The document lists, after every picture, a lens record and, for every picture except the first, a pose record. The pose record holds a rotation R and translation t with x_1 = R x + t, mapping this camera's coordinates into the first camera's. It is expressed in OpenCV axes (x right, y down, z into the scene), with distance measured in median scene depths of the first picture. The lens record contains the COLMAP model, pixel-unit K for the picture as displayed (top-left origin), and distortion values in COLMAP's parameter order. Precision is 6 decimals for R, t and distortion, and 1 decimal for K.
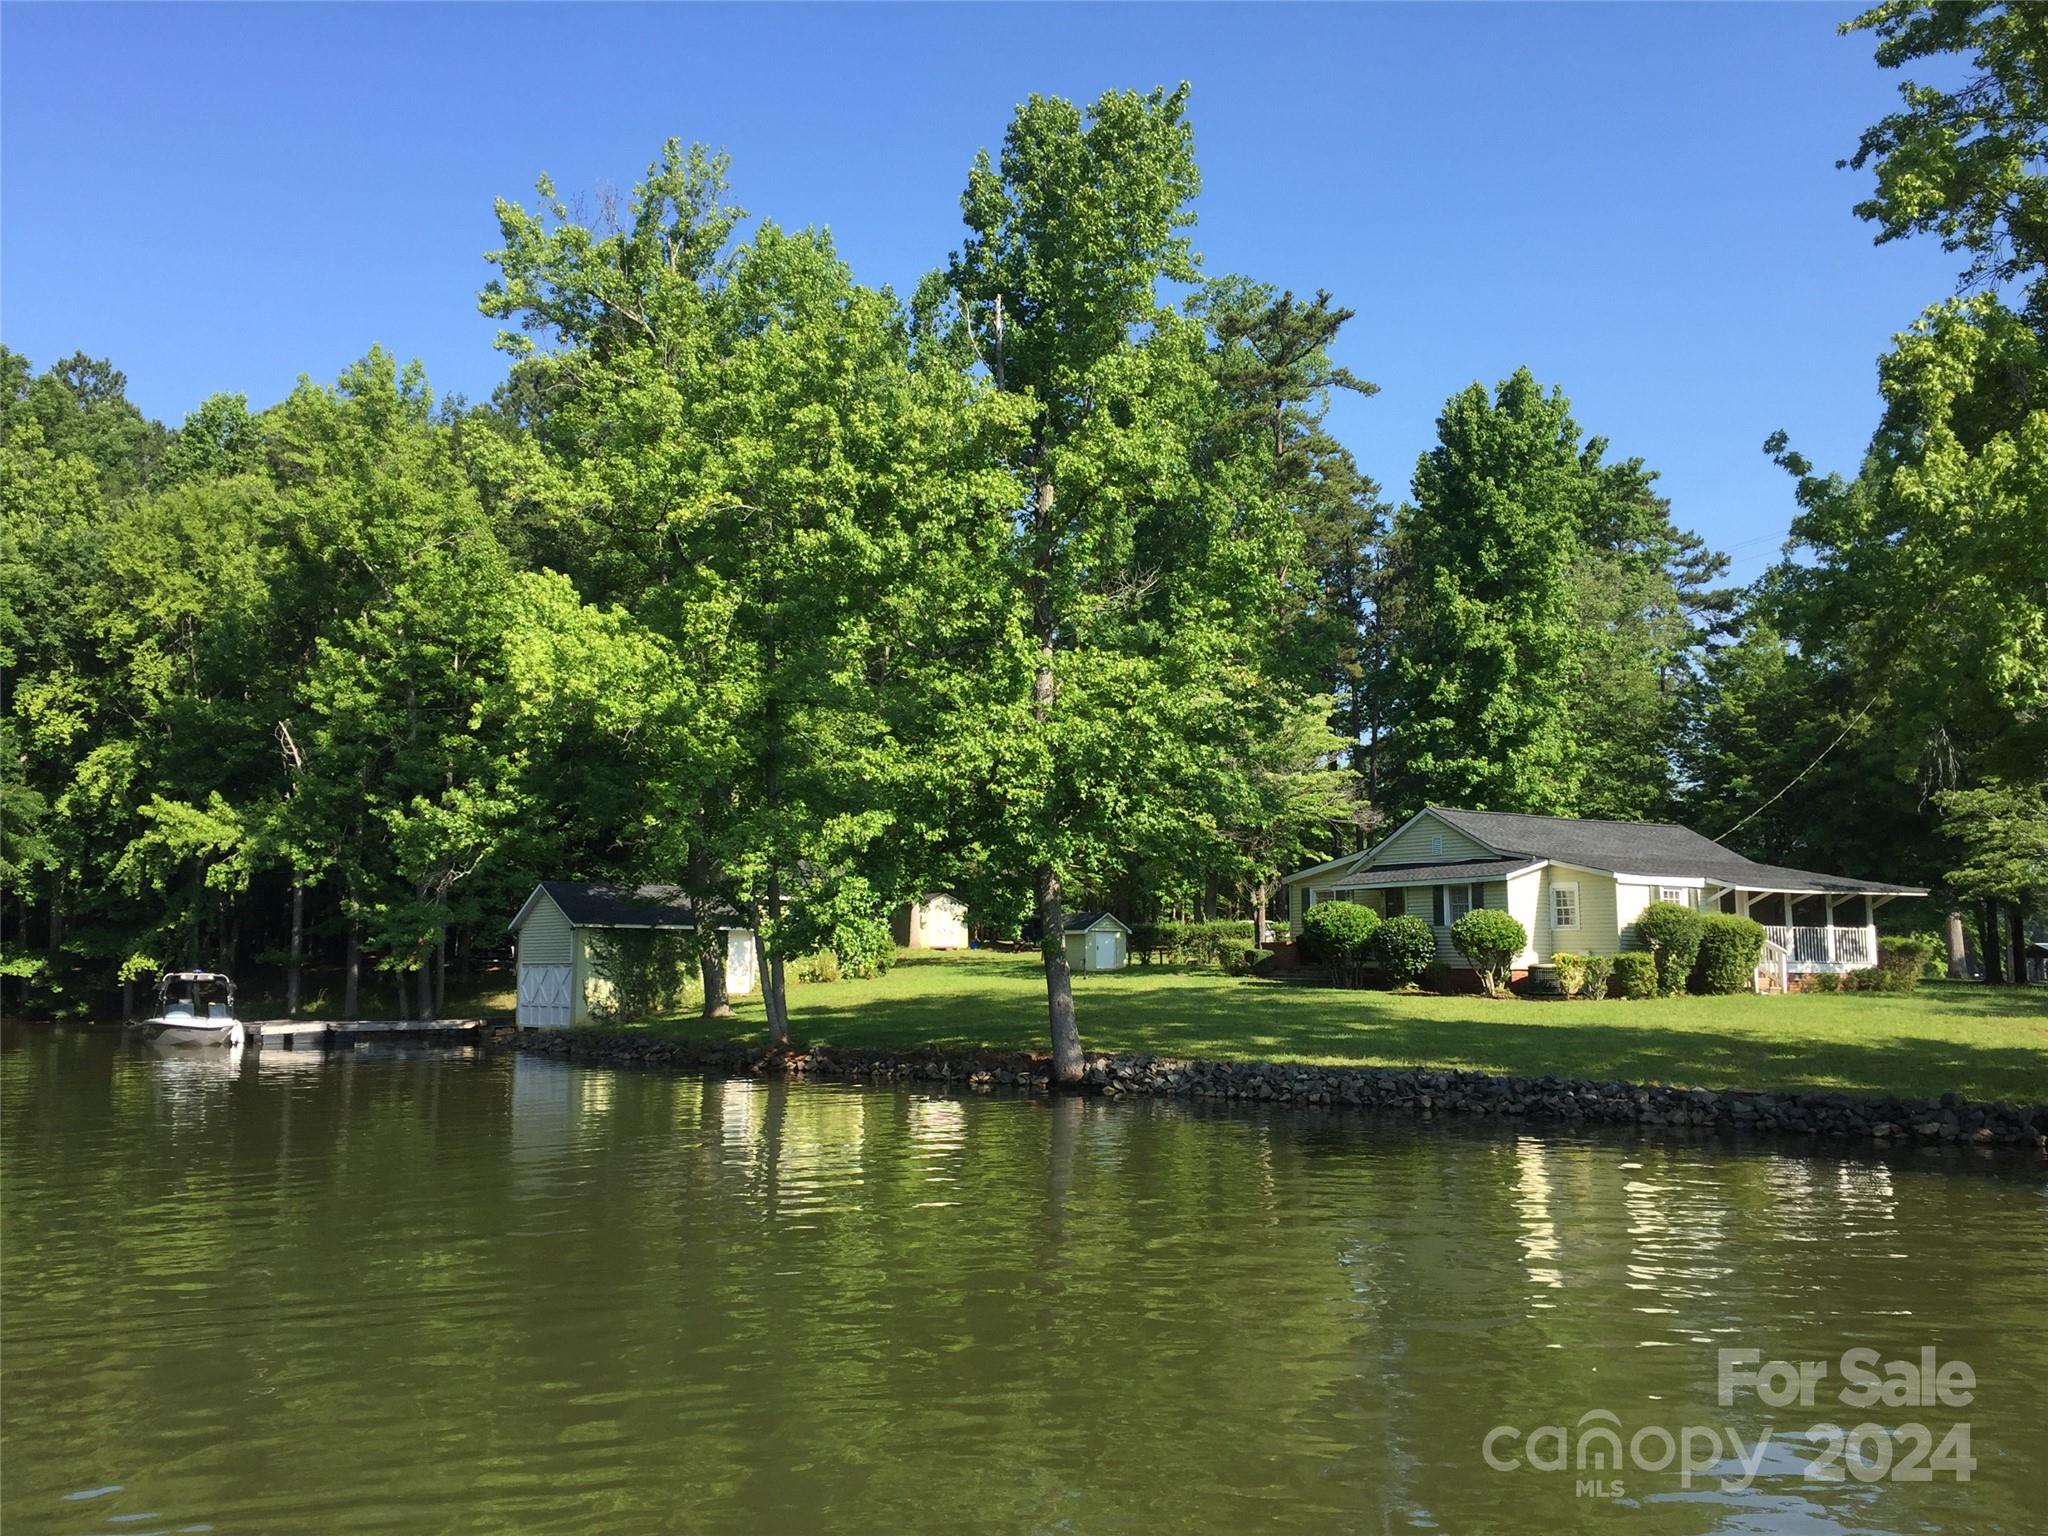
lens RADIAL K [[1847.4, 0, 1024.0], [0, 1847.4, 768.0], [0, 0, 1]] dist [-0.008542, -0.000700]
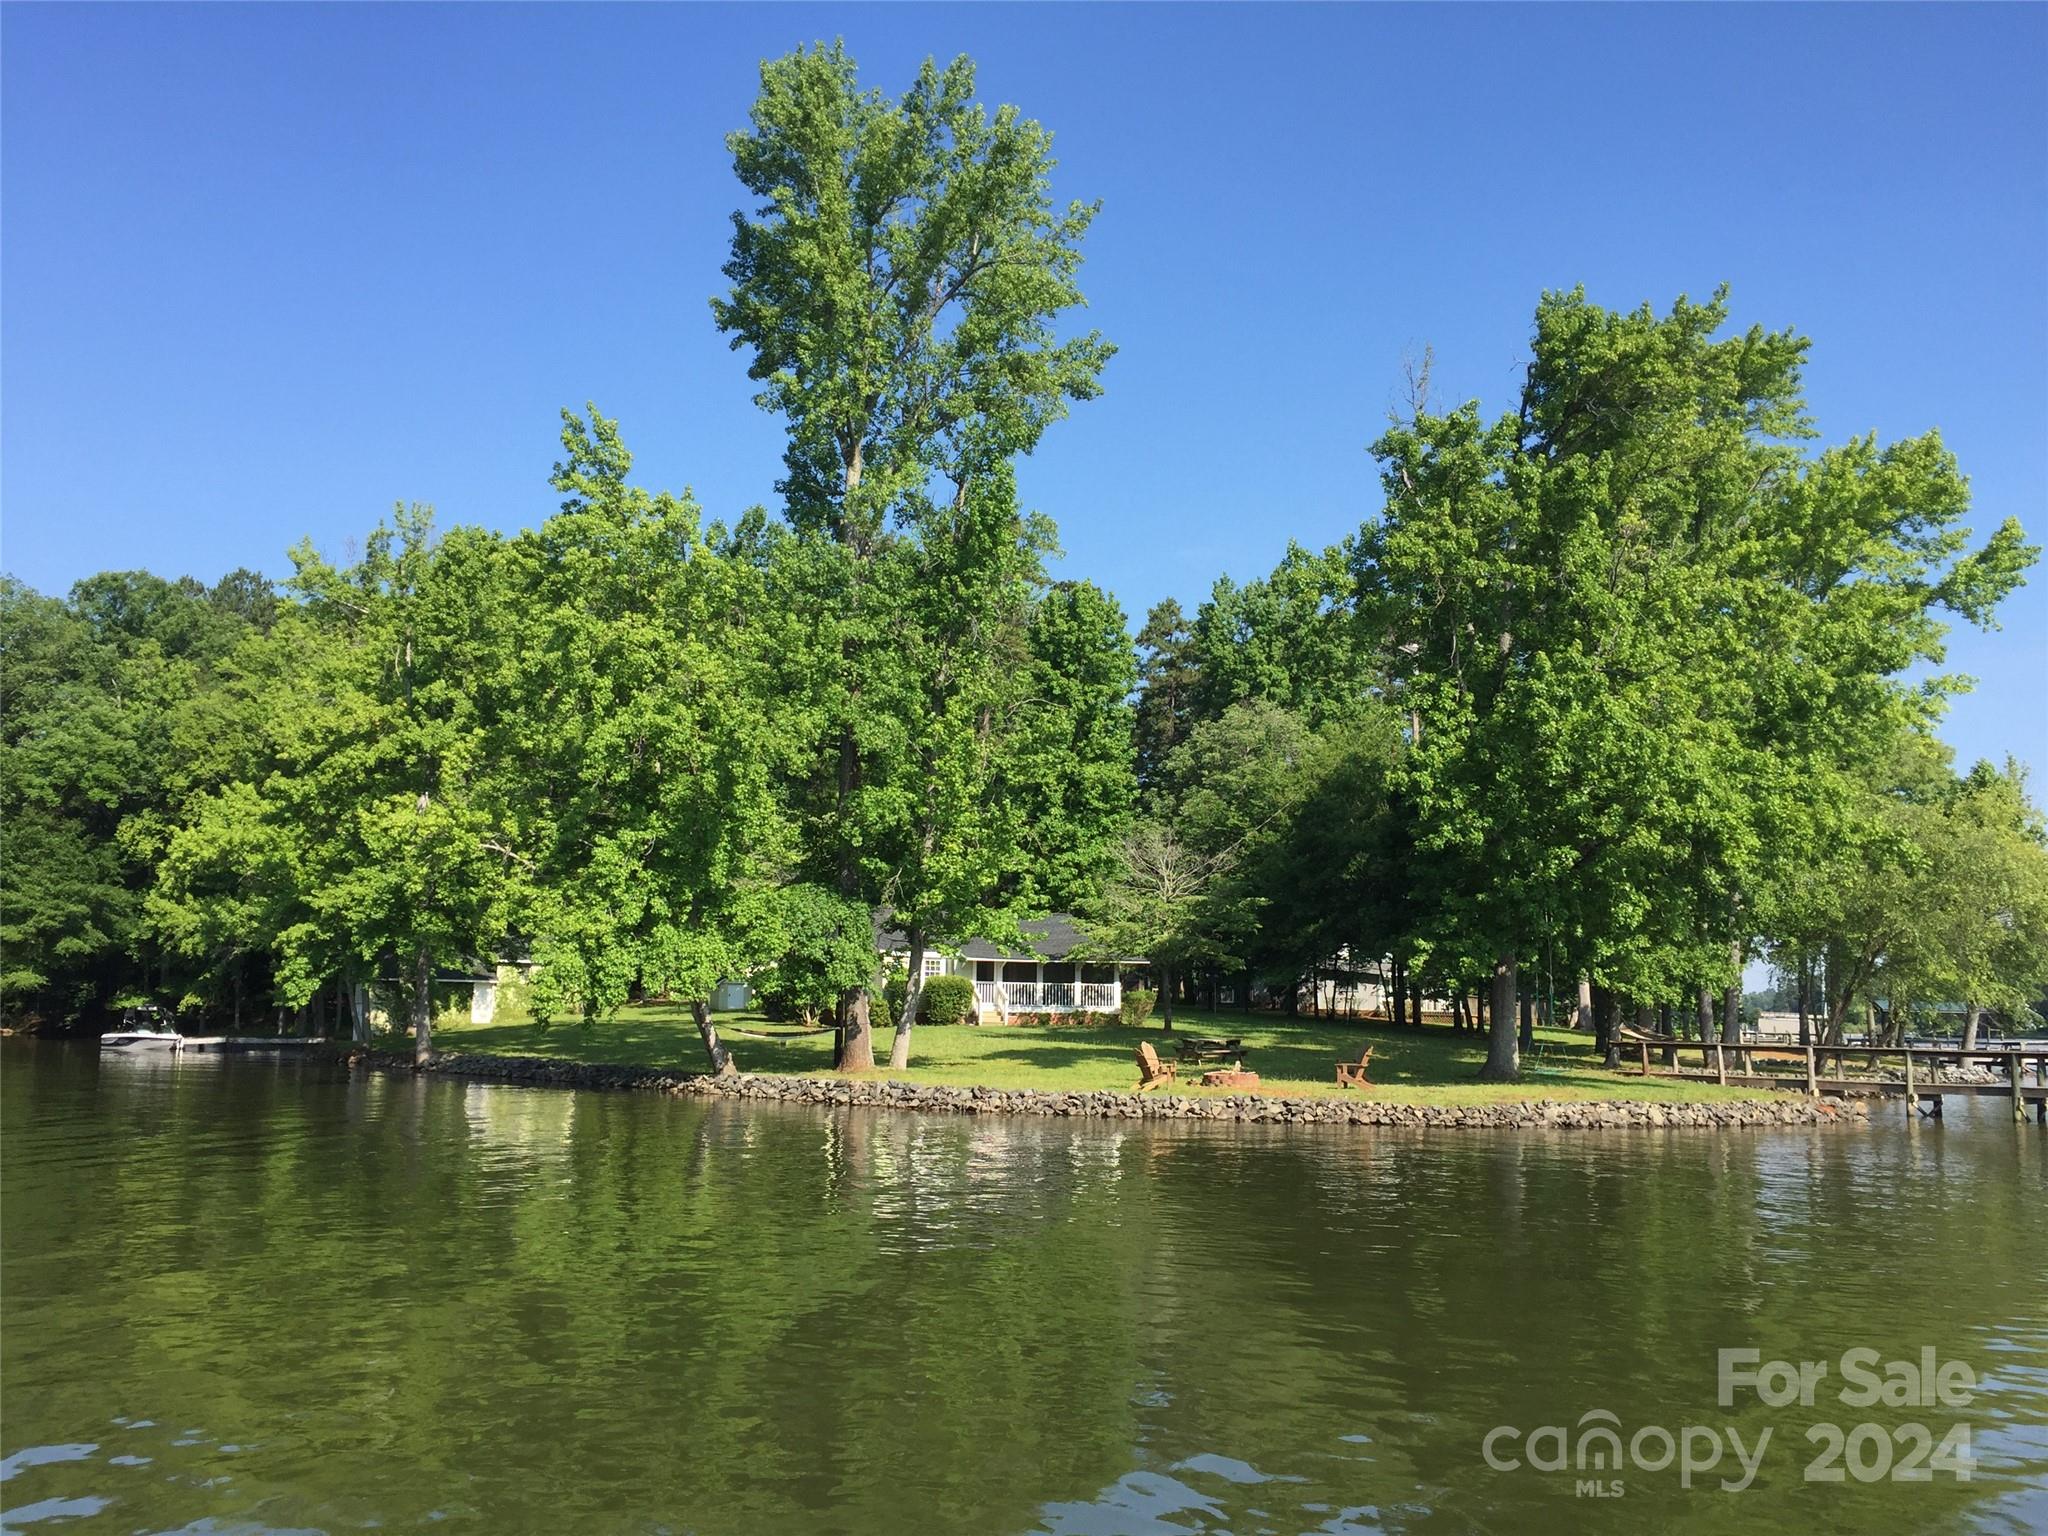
lens RADIAL K [[1692.6, 0, 1024.0], [0, 1692.6, 768.0], [0, 0, 1]] dist [-0.013238, -0.065122]
pose [[0.988801, -0.016704, -0.148305, 0.418757], [0.012026, 0.999403, -0.032386, -0.033484], [0.148757, 0.030239, 0.988411, -0.287089]]
